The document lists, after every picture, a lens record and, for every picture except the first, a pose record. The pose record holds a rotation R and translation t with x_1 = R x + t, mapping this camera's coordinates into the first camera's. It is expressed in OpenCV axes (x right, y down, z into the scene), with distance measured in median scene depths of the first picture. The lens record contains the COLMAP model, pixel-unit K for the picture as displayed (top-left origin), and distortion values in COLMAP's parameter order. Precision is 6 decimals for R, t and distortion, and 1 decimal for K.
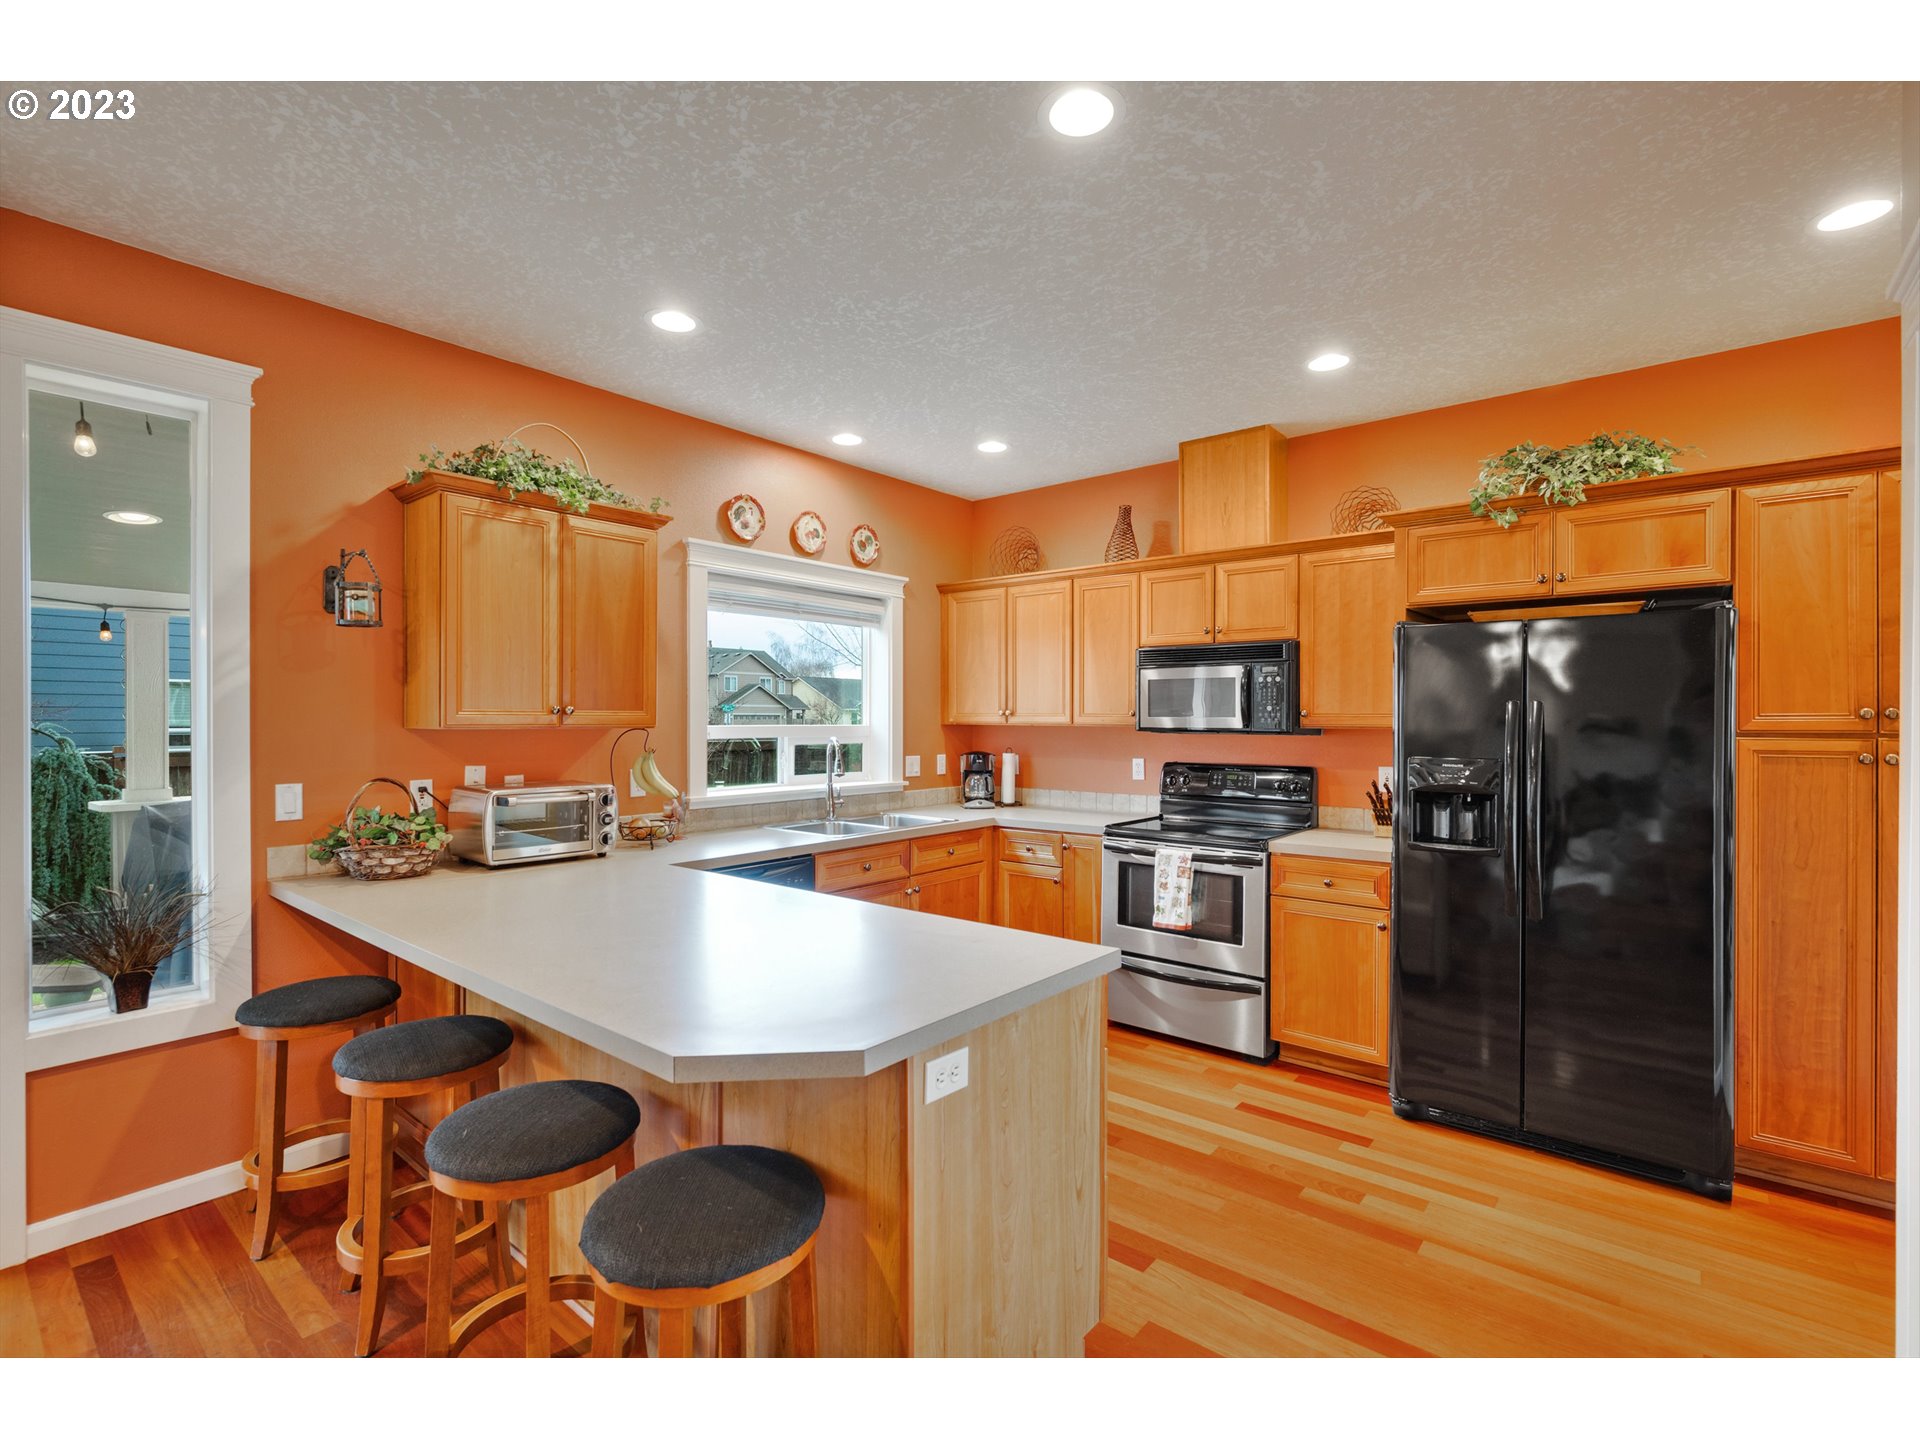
lens RADIAL K [[880.8, 0, 953.5], [0, 880.8, 721.8], [0, 0, 1]] dist [-0.000927, -0.002110]
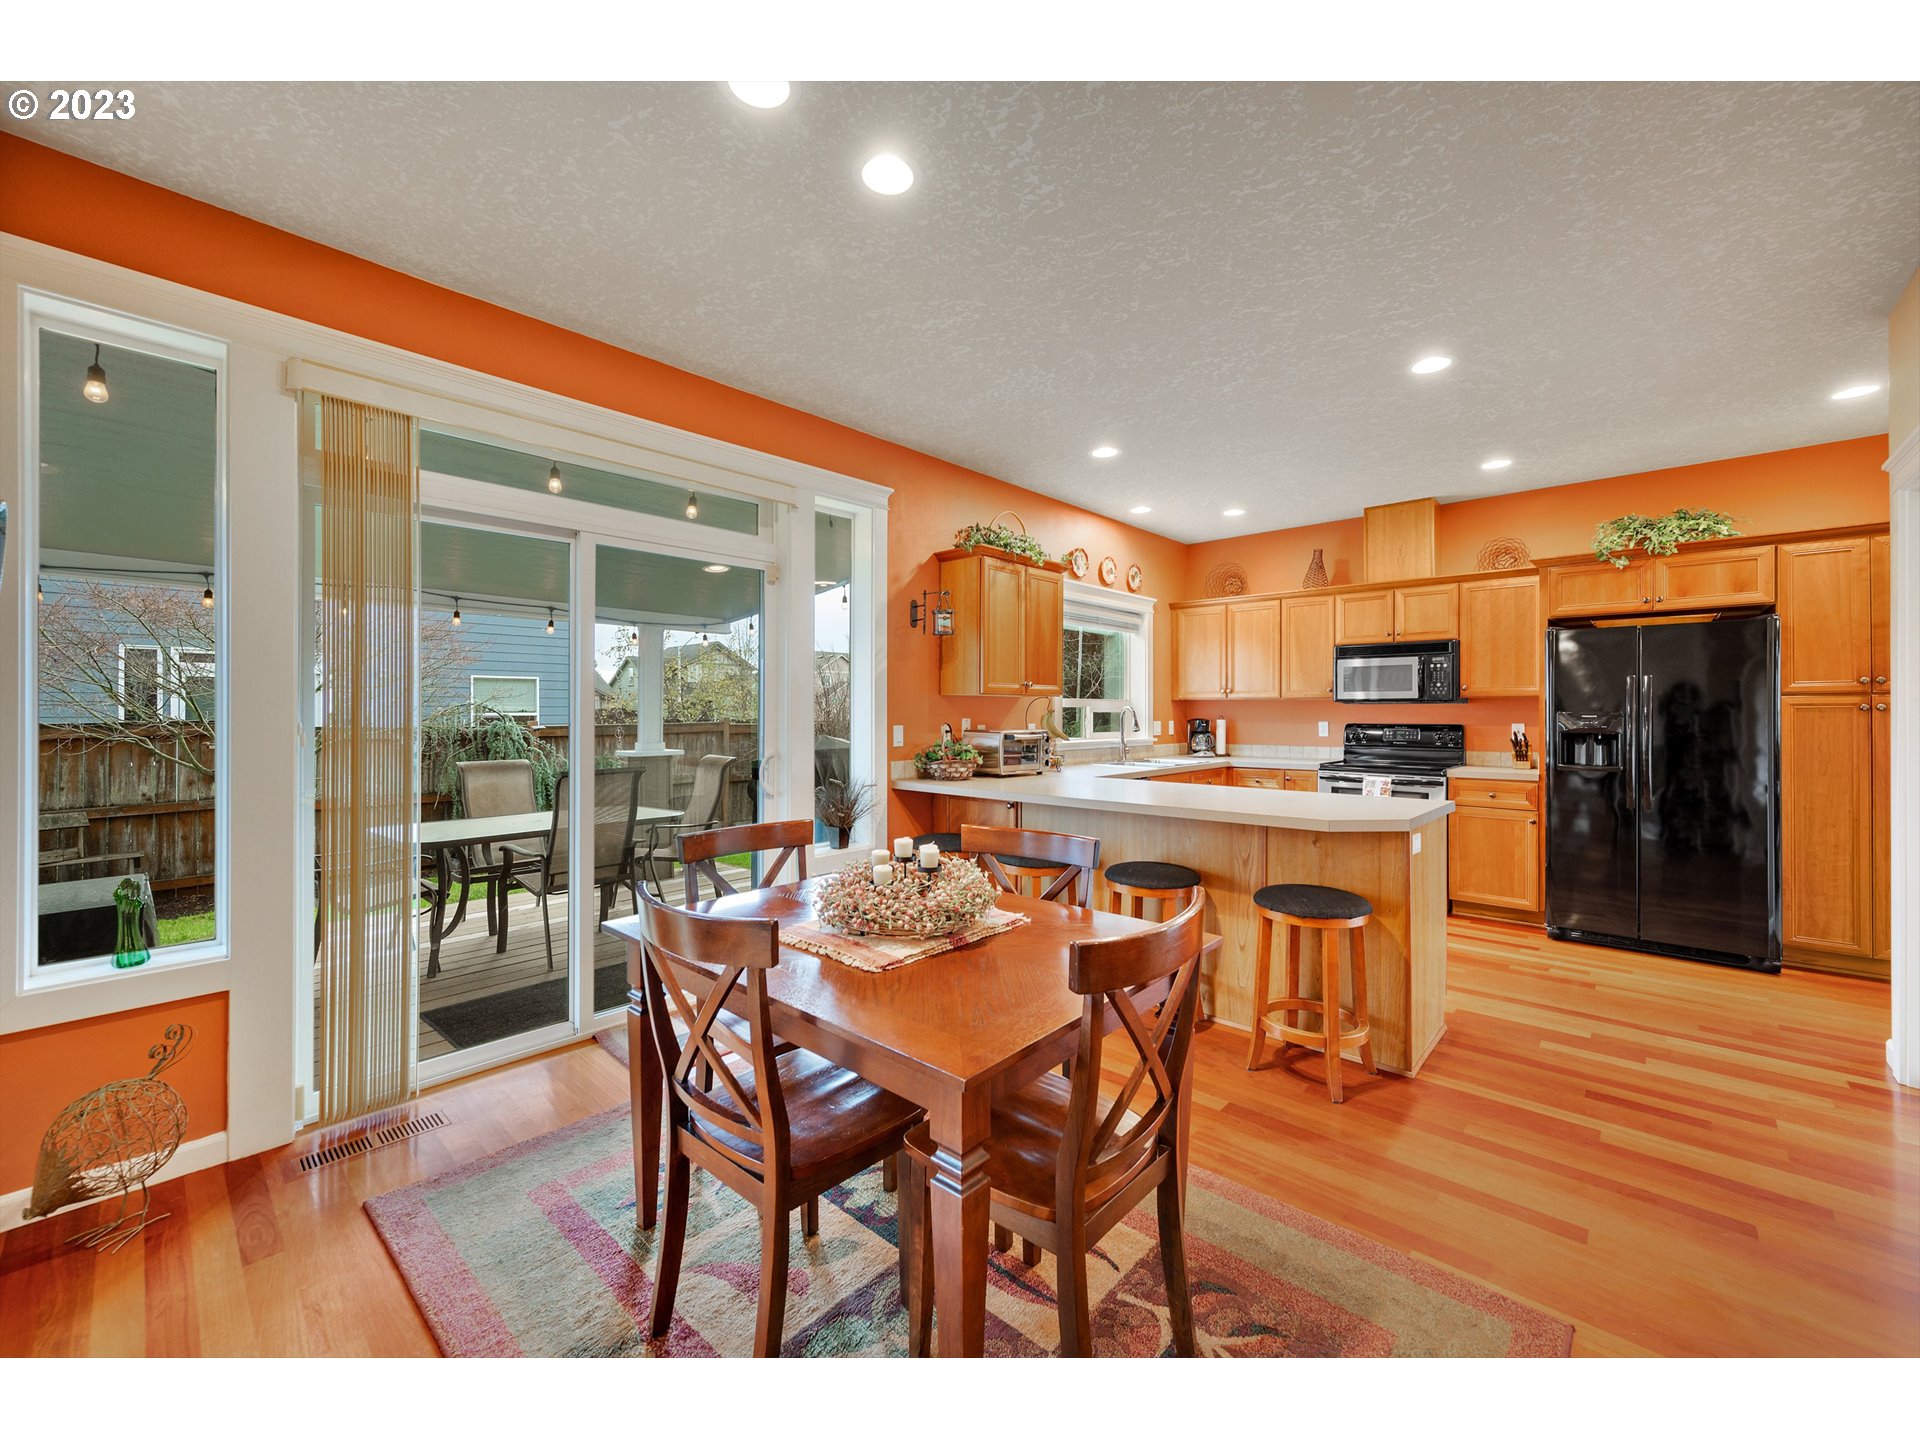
lens RADIAL K [[762.2, 0, 948.1], [0, 762.2, 708.9], [0, 0, 1]] dist [-0.006888, 0.000069]
pose [[0.998057, -0.001256, -0.062296, -0.436598], [0.000837, 0.999977, -0.006746, 0.037211], [0.062303, 0.006681, 0.998035, -0.387558]]
